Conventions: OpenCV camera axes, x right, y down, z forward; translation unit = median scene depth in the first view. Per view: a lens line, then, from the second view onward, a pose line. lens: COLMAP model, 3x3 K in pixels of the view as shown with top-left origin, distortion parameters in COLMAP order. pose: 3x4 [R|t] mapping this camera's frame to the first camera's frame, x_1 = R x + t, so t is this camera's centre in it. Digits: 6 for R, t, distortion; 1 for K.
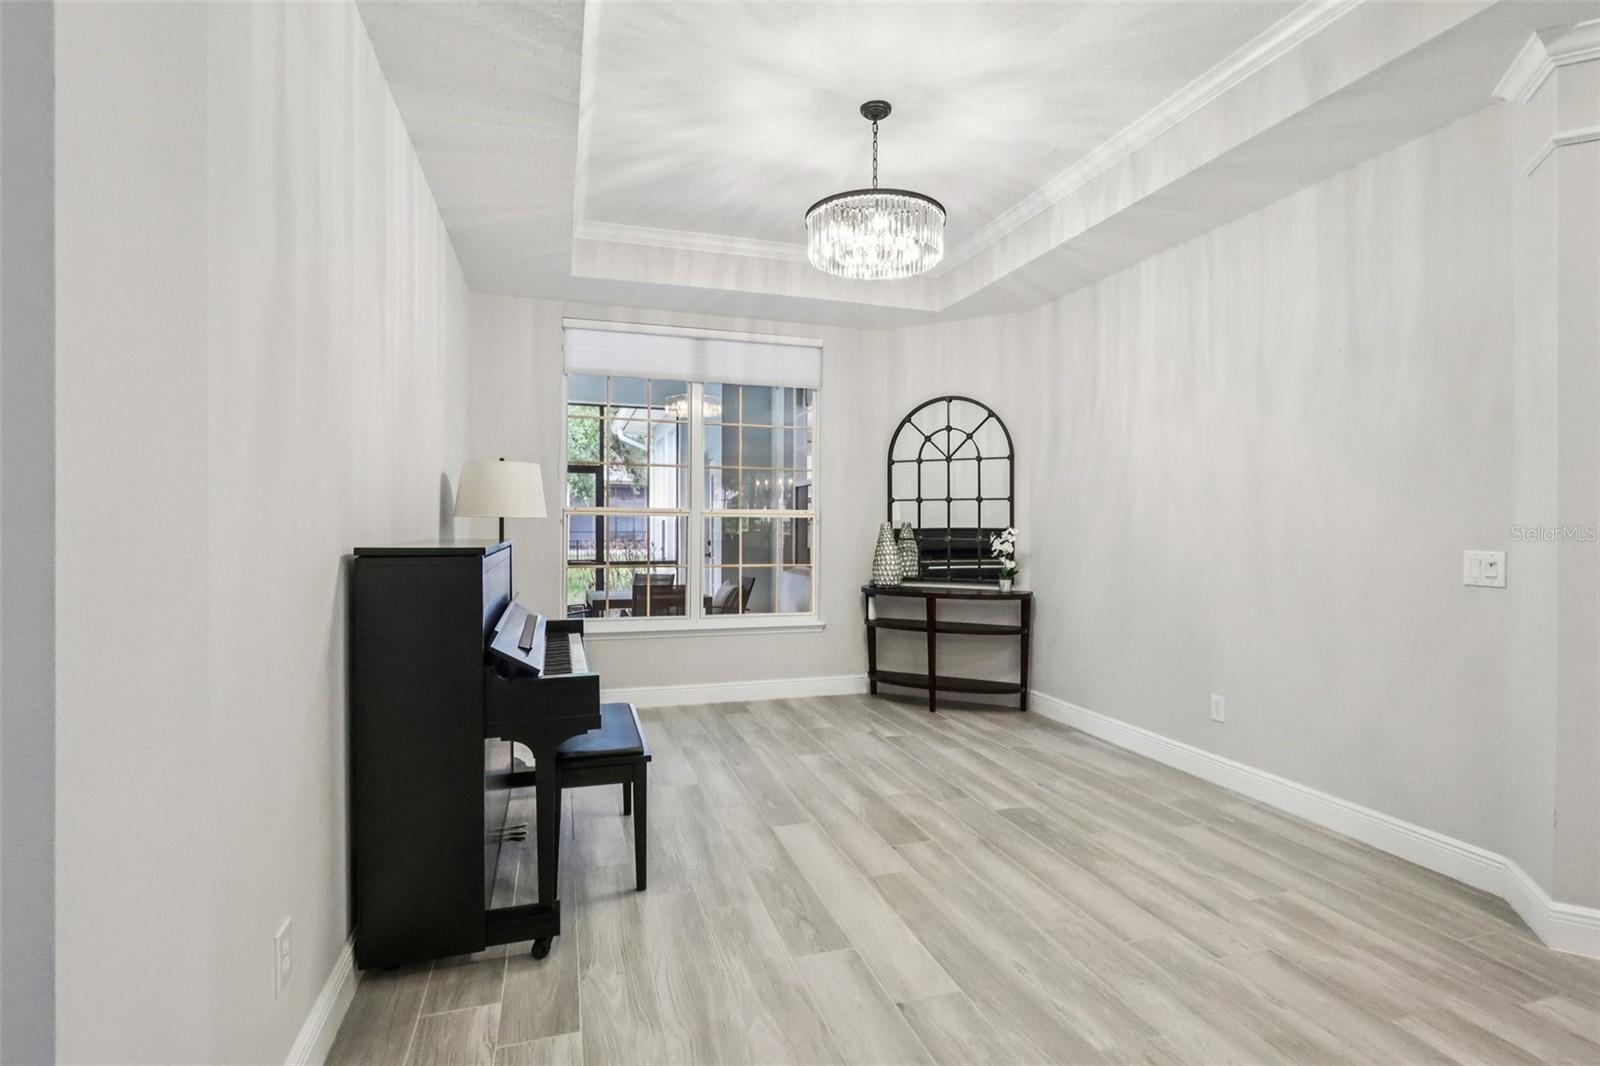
lens RADIAL K [[748.9, 0, 799.6], [0, 748.9, 523.2], [0, 0, 1]] dist [-0.001844, -0.000557]
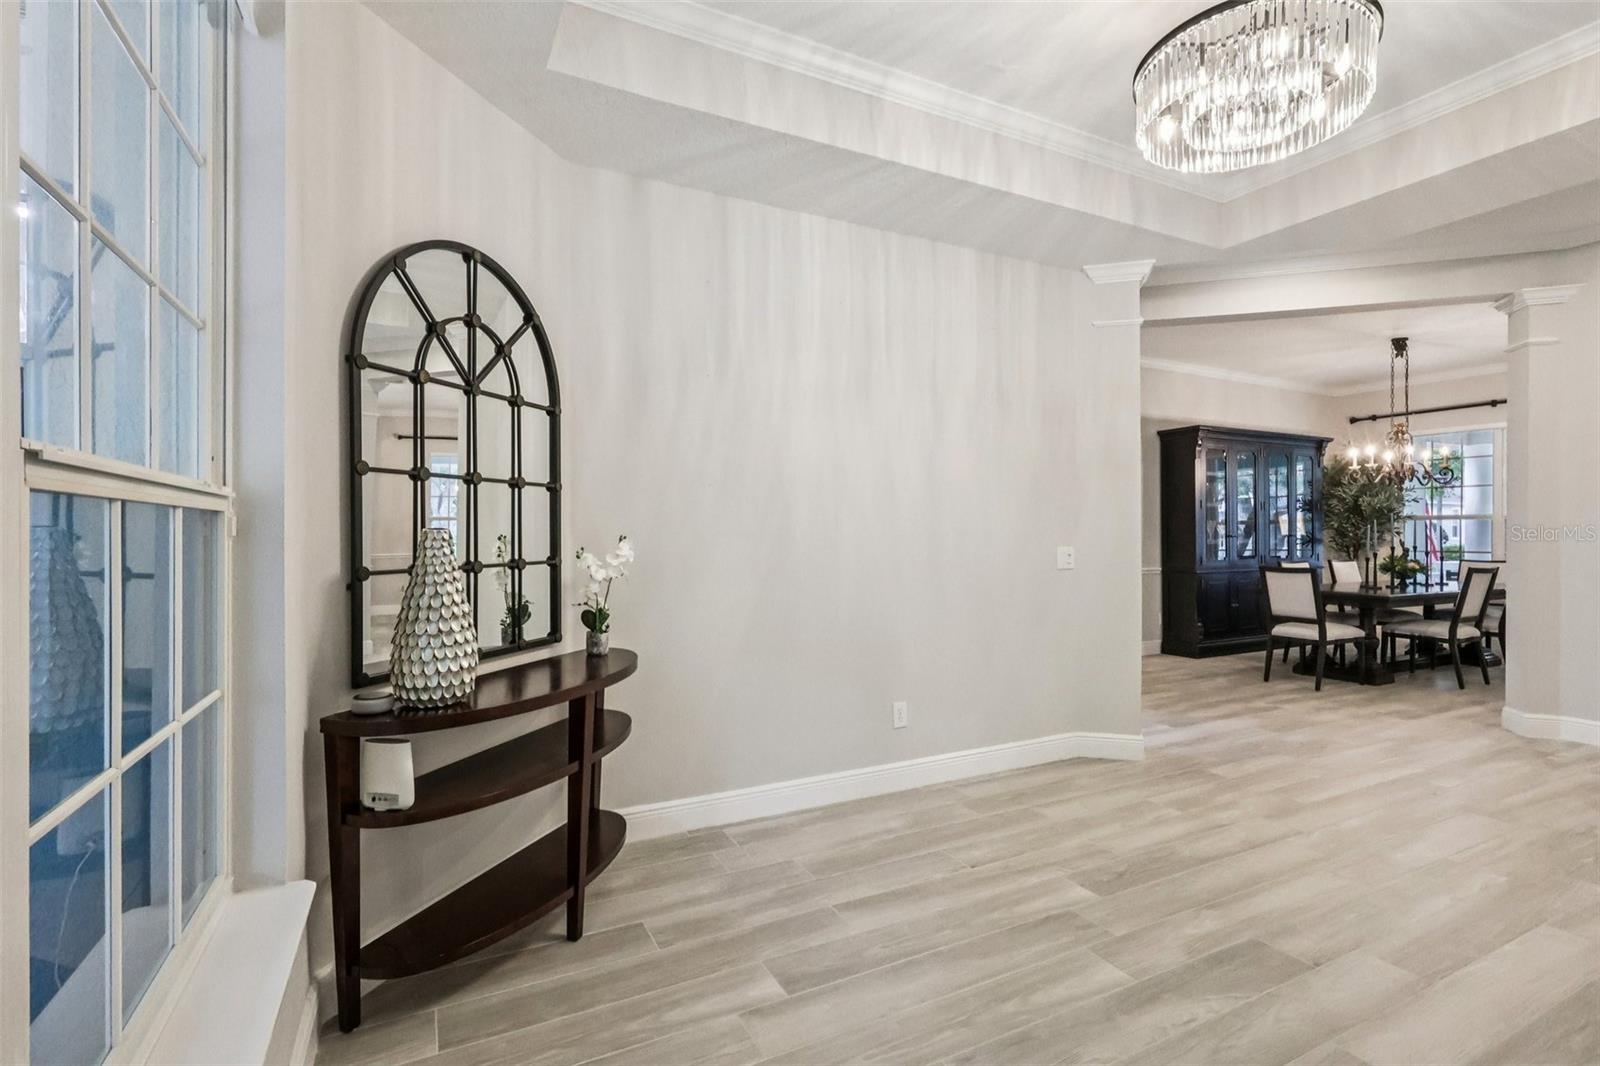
lens RADIAL K [[748.9, 0, 826.4], [0, 748.9, 537.7], [0, 0, 1]] dist [-0.001844, -0.000557]
pose [[-0.166467, -0.008837, 0.986008, -0.458683], [0.001933, 0.999955, 0.009288, 0.000674], [-0.986045, 0.003452, -0.166442, 1.407544]]
